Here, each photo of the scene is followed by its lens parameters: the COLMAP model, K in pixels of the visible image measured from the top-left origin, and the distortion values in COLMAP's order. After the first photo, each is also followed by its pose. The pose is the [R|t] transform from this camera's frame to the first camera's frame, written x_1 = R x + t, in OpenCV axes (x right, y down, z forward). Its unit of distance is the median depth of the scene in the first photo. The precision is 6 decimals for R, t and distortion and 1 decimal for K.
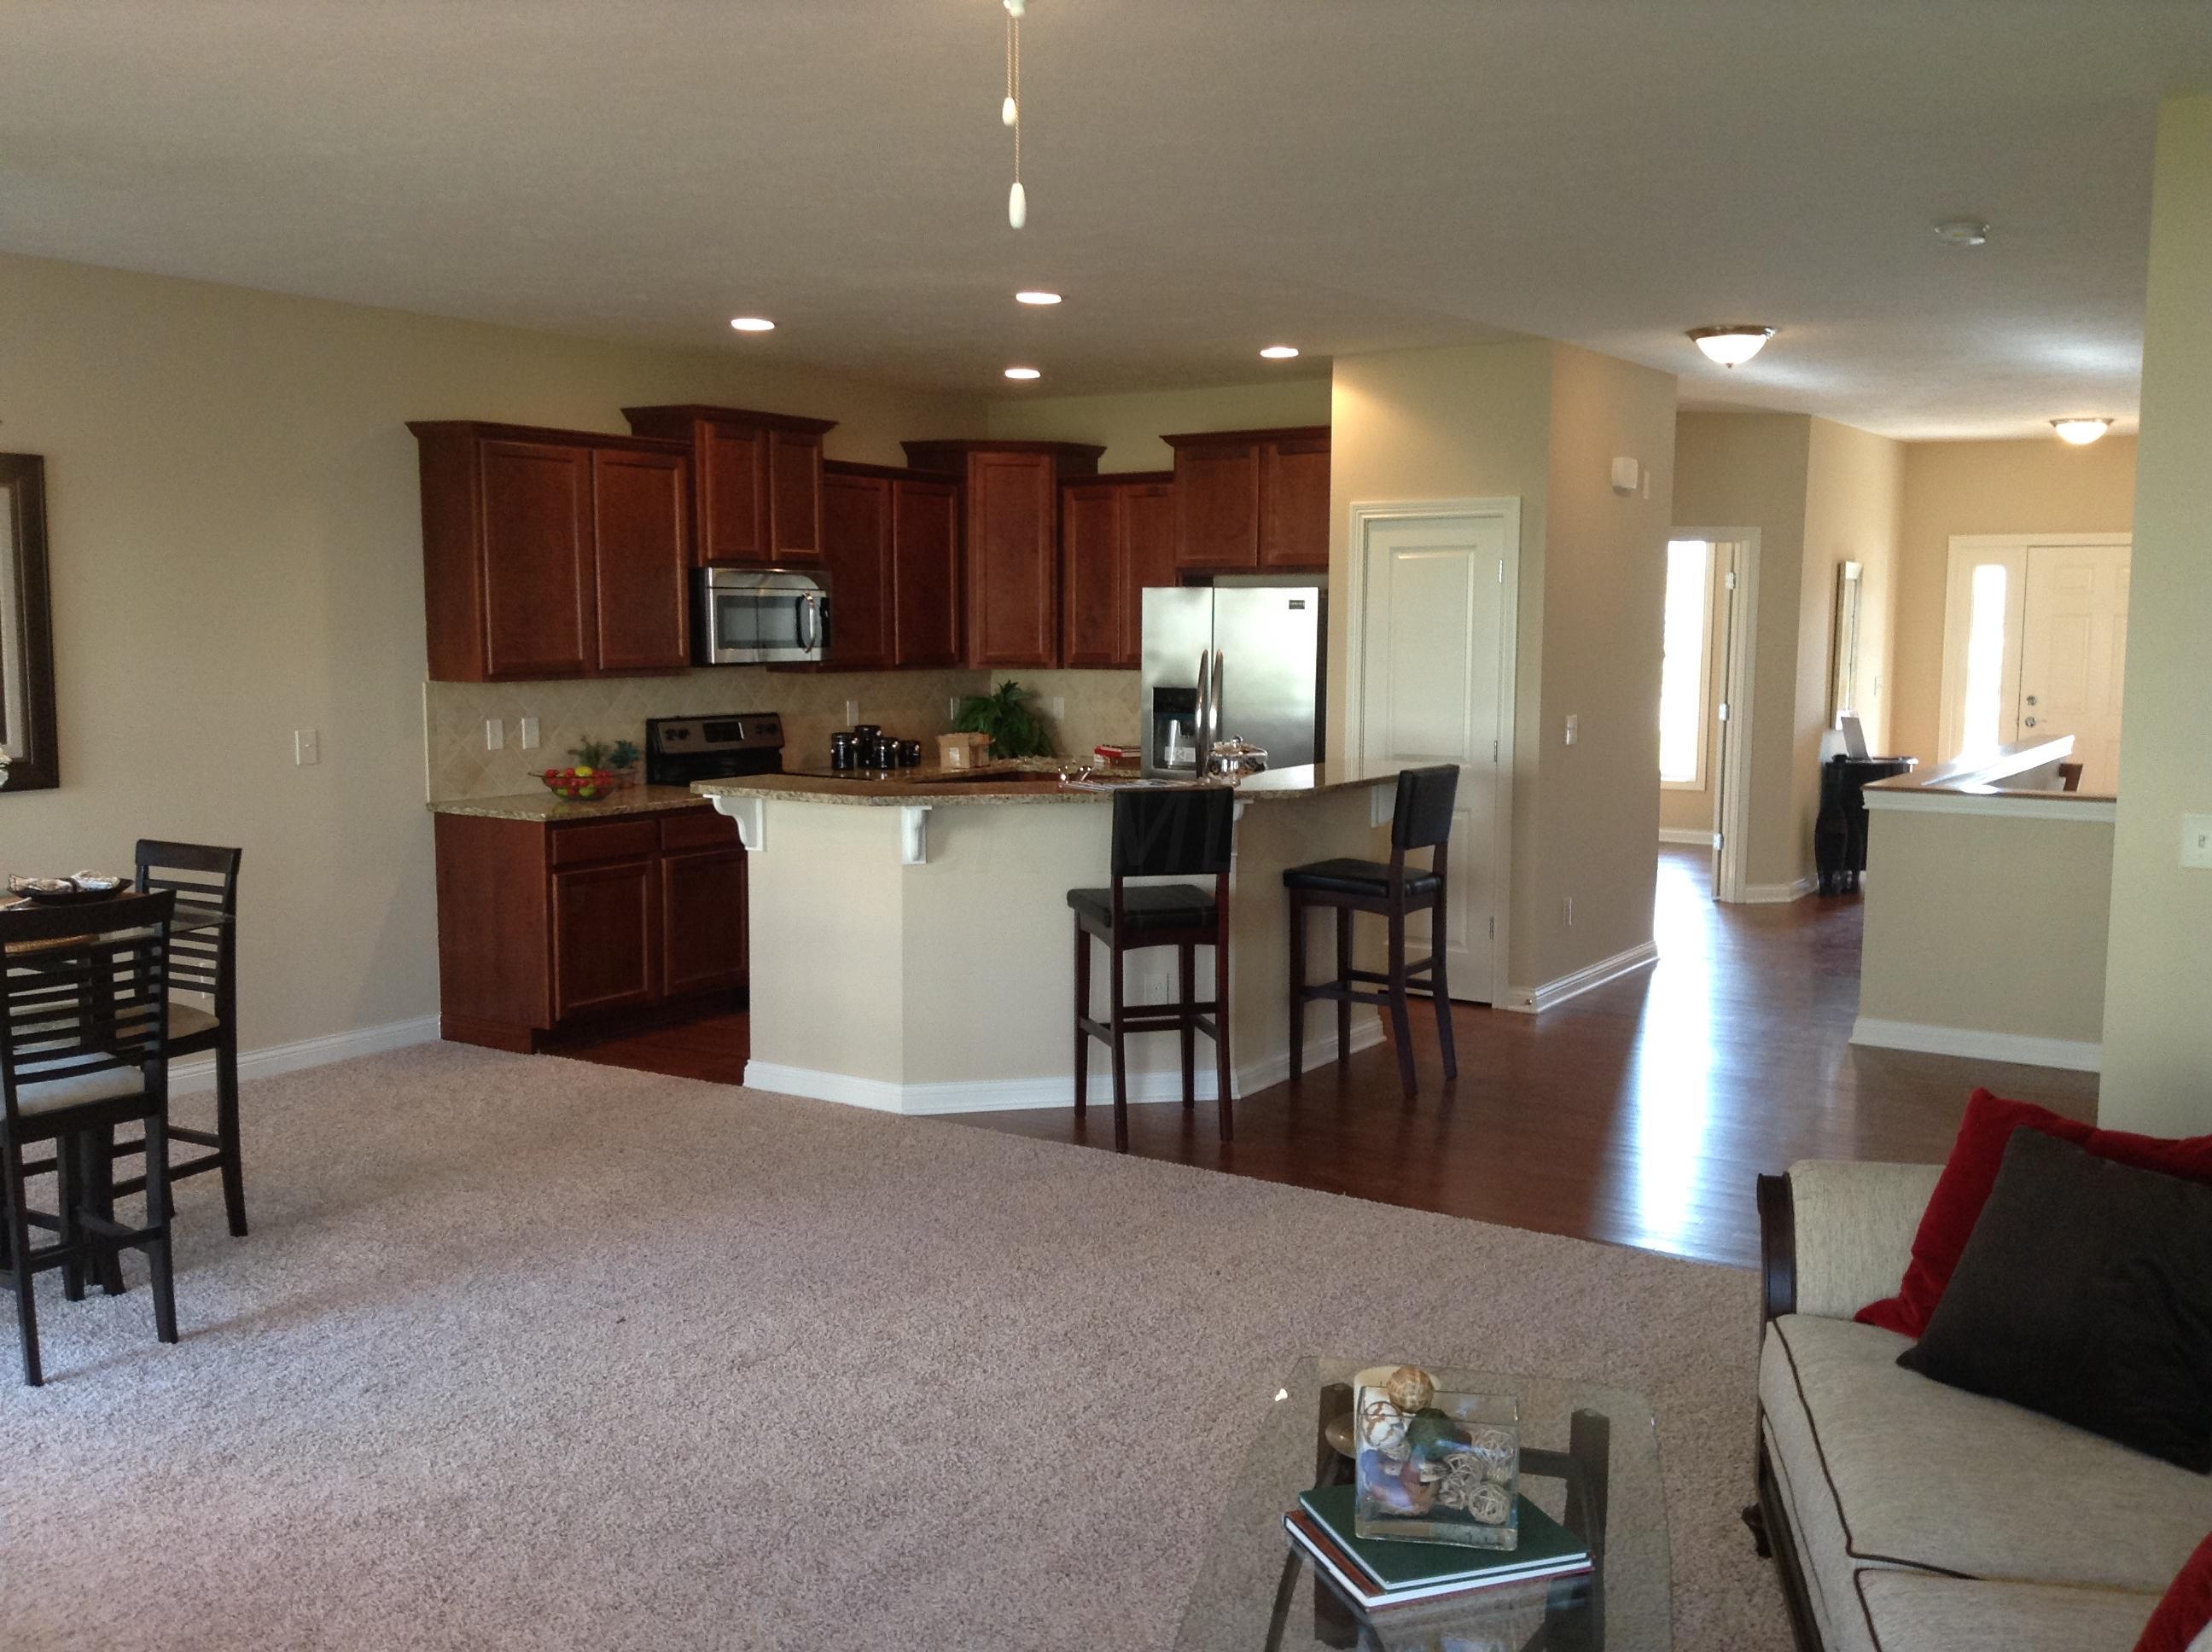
lens RADIAL K [[2101.2, 0, 1106.0], [0, 2101.2, 826.0], [0, 0, 1]] dist [0.007001, 0.002551]
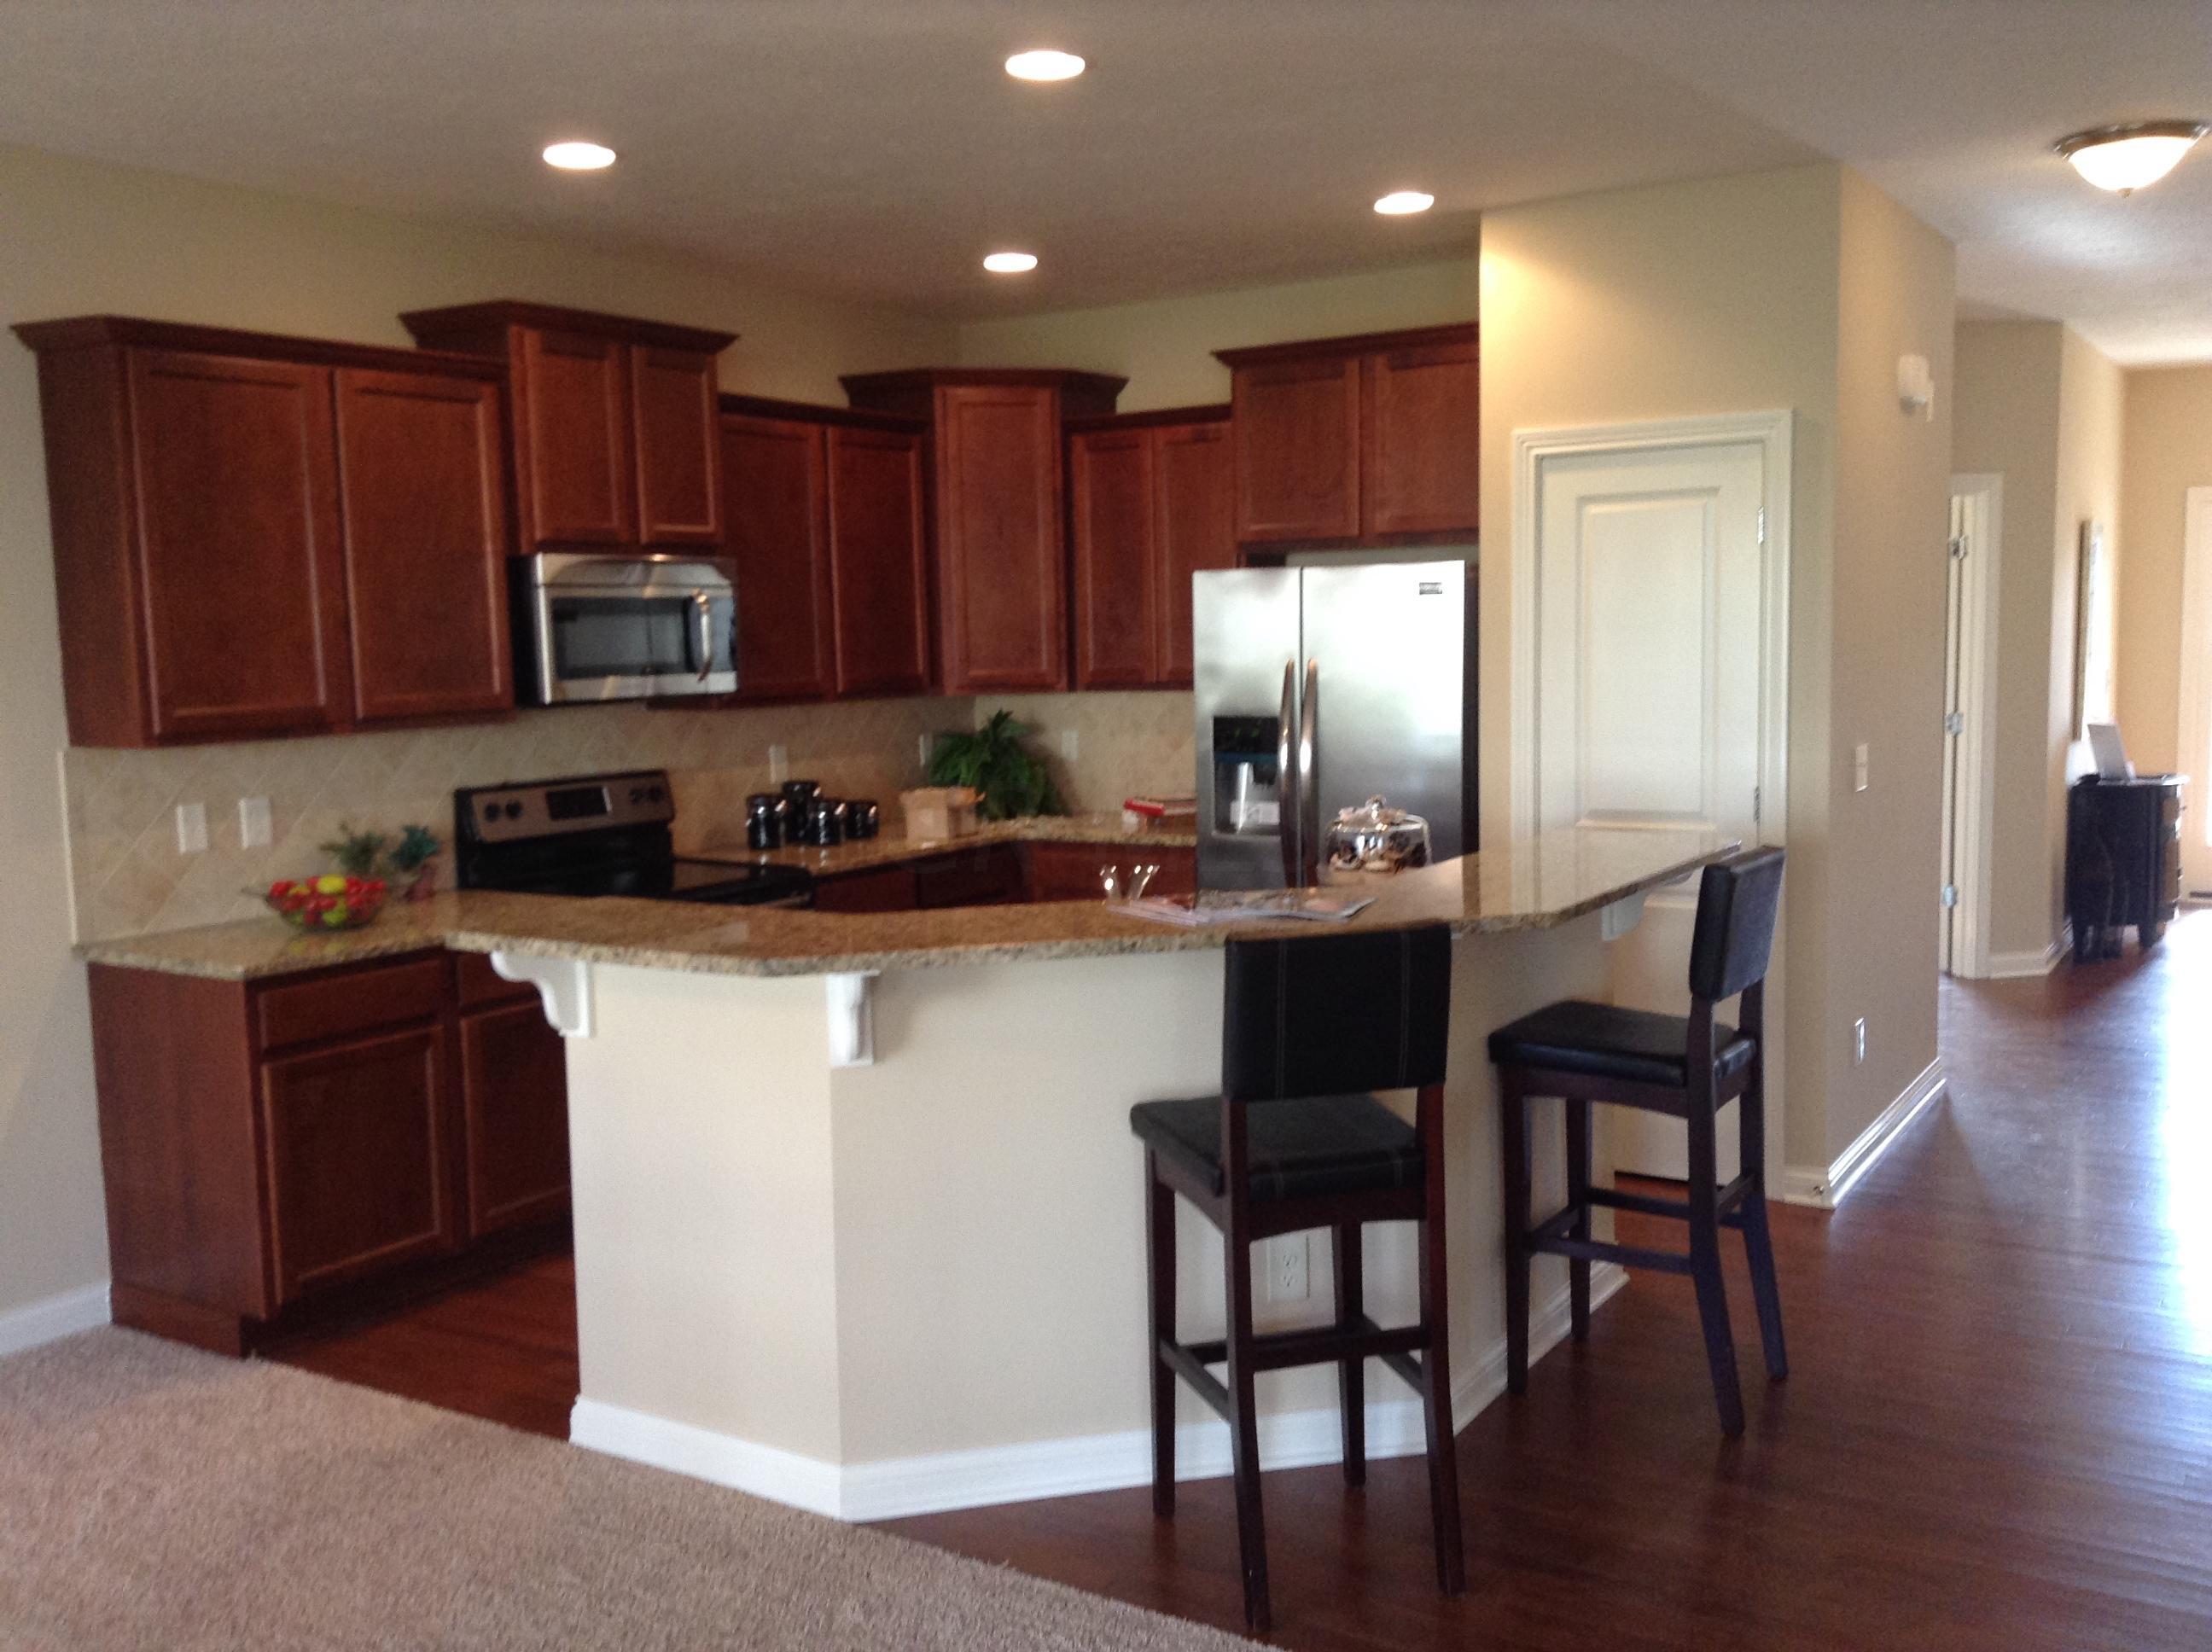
lens RADIAL K [[2043.5, 0, 1026.4], [0, 2043.5, 834.8], [0, 0, 1]] dist [-0.012543, -0.003062]
pose [[0.999287, -0.025677, -0.027678, -0.022455], [0.025742, 0.999667, 0.002008, -0.032599], [0.027617, -0.002719, 0.999615, 0.358022]]
